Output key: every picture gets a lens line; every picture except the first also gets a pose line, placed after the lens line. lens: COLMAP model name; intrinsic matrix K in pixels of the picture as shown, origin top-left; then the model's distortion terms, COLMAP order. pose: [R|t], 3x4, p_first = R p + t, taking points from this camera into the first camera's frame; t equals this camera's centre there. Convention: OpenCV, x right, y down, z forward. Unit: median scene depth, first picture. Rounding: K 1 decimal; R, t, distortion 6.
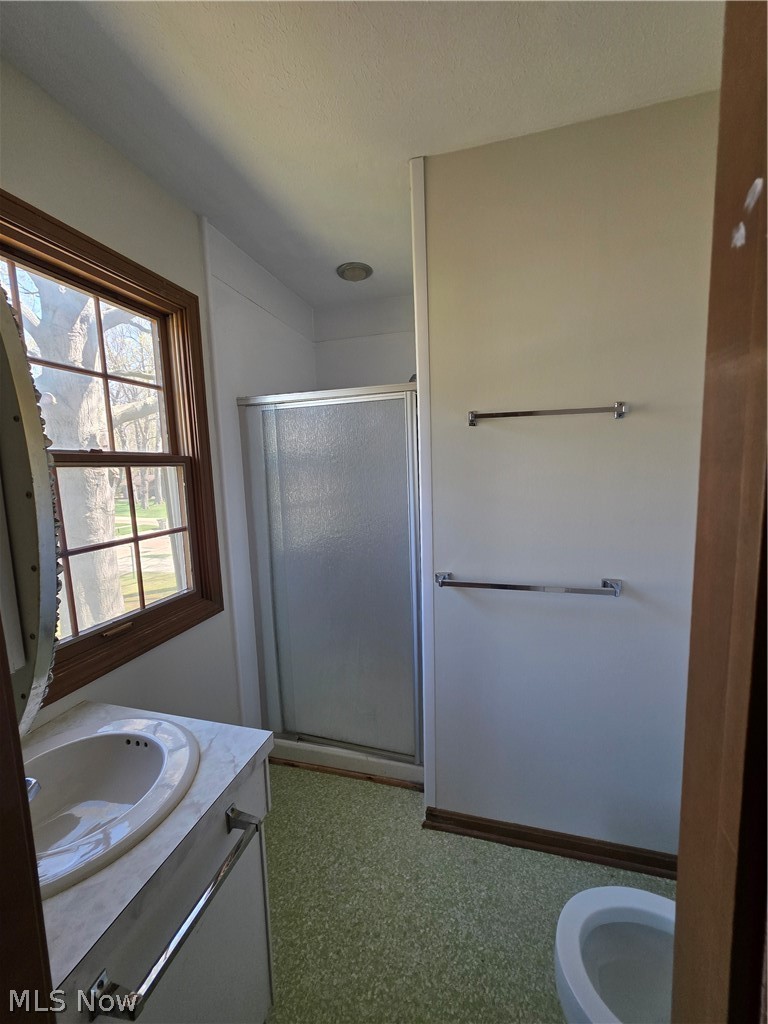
lens RADIAL K [[415.5, 0, 384.0], [0, 415.5, 512.0], [0, 0, 1]] dist [0.001856, 0.000288]
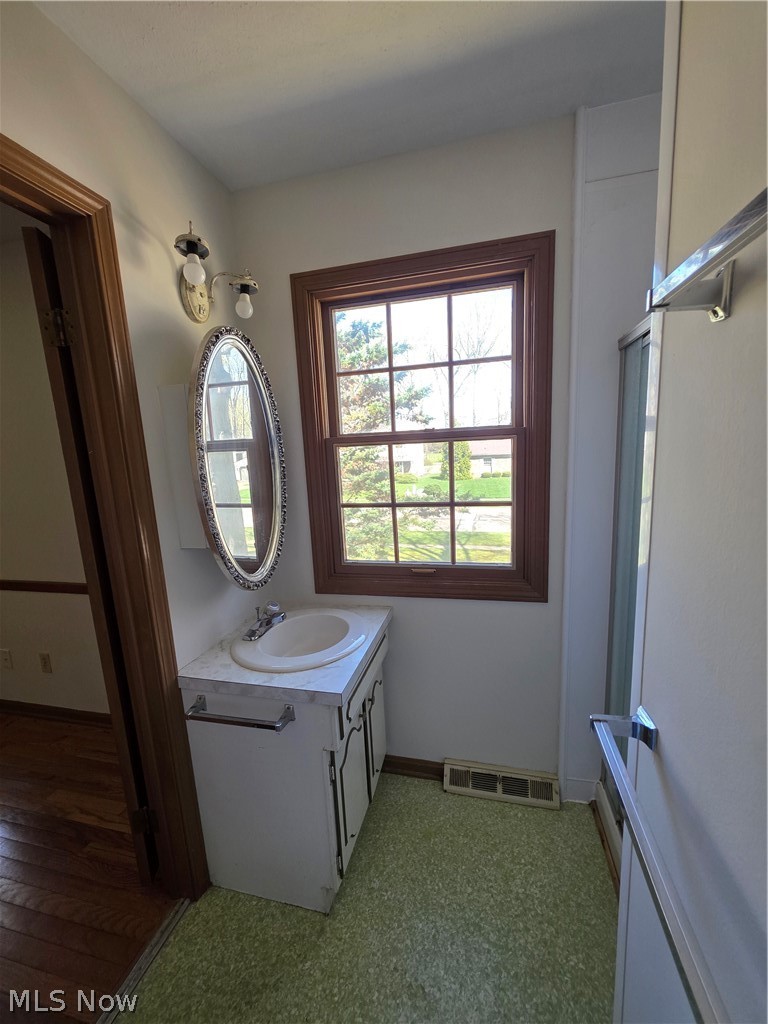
lens RADIAL K [[404.4, 0, 388.0], [0, 404.4, 517.0], [0, 0, 1]] dist [-0.000992, 0.000111]
pose [[0.029993, 0.201060, -0.979120, 0.483312], [-0.070280, 0.977560, 0.198587, -0.105487], [0.997076, 0.062857, 0.043450, 0.730795]]
